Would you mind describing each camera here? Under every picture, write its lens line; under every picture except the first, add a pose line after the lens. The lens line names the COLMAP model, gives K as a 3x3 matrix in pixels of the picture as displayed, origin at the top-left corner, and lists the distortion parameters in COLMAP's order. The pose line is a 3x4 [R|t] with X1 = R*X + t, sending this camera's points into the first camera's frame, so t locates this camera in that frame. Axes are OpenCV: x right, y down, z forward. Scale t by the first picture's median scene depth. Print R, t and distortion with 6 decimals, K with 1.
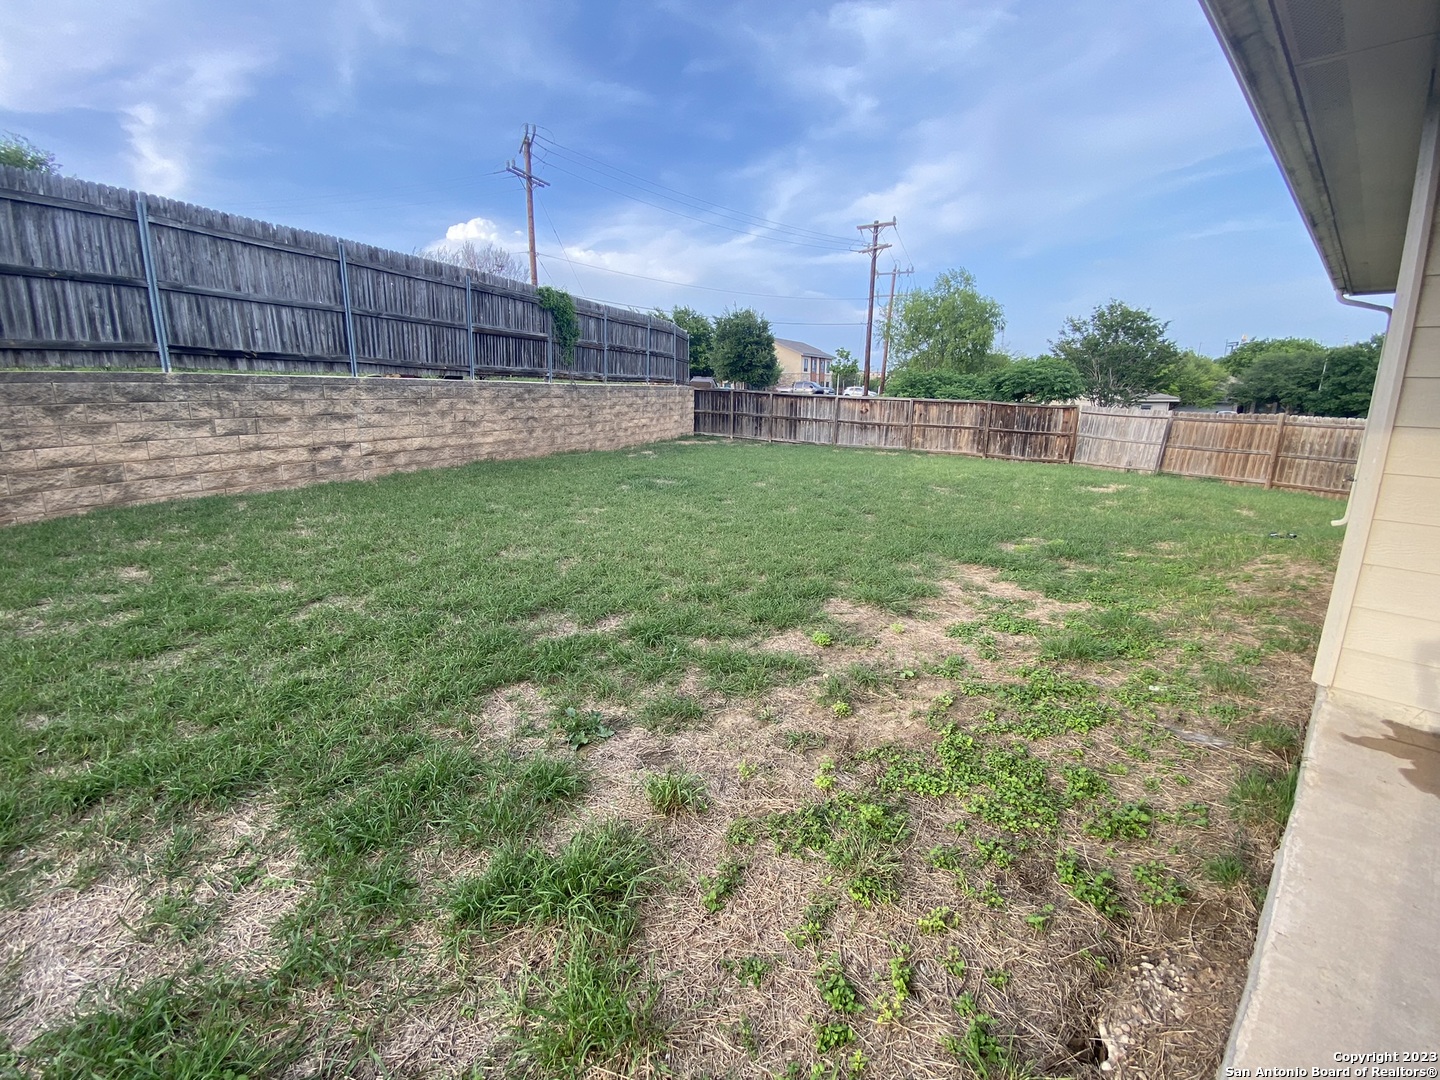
lens RADIAL K [[592.7, 0, 706.5], [0, 592.7, 551.0], [0, 0, 1]] dist [-0.005286, -0.007636]
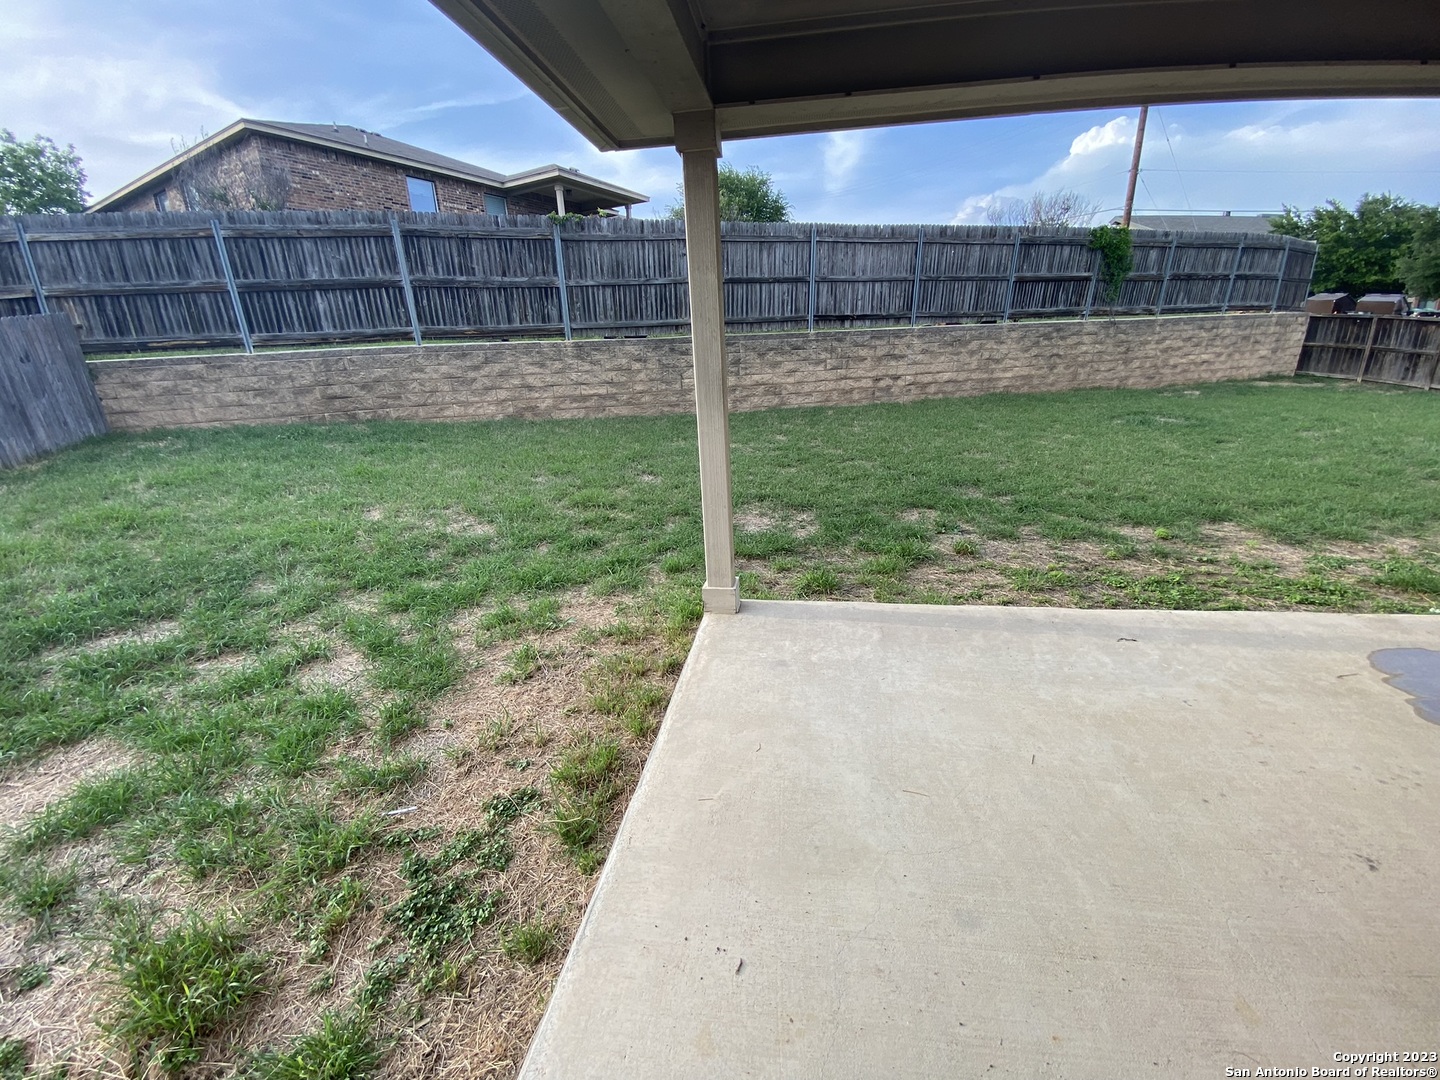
lens RADIAL K [[592.7, 0, 712.3], [0, 592.7, 578.4], [0, 0, 1]] dist [-0.005286, -0.007636]
pose [[0.645113, 0.254544, -0.720442, 0.250544], [-0.149653, 0.966709, 0.207549, 0.060100], [0.749289, -0.026076, 0.661730, -0.291105]]
